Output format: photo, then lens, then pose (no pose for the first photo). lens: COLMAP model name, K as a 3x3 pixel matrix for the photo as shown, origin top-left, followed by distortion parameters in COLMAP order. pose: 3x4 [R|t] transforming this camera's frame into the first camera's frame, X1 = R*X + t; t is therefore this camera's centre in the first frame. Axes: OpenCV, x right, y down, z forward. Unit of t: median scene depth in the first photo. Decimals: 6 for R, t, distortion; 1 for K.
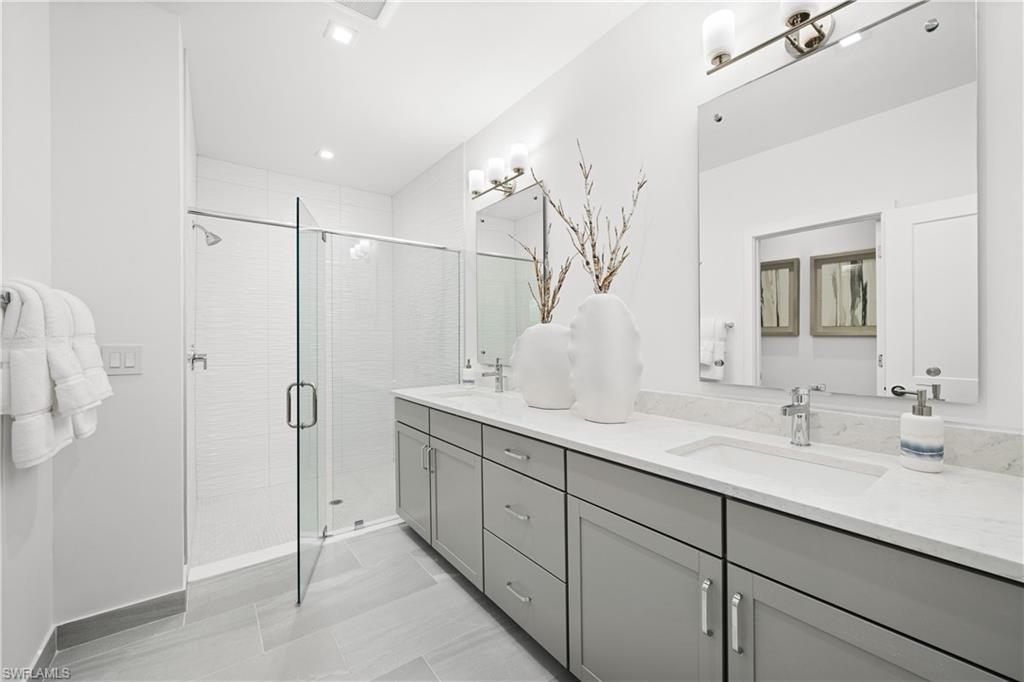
lens RADIAL K [[421.8, 0, 512.0], [0, 421.8, 341.0], [0, 0, 1]] dist [0.002256, 0.000105]
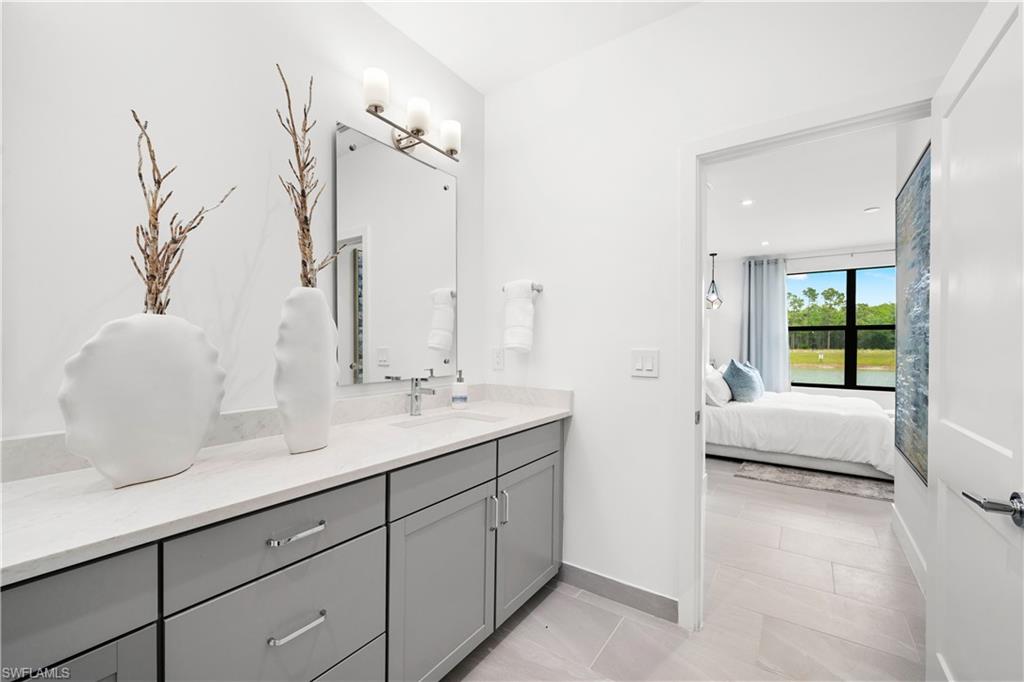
lens RADIAL K [[417.8, 0, 509.3], [0, 417.8, 348.8], [0, 0, 1]] dist [-0.001913, -0.000122]
pose [[-0.319884, -0.004332, 0.947447, -0.813952], [0.002759, 0.999981, 0.005504, 0.001363], [-0.947453, 0.004375, -0.319866, 1.123817]]
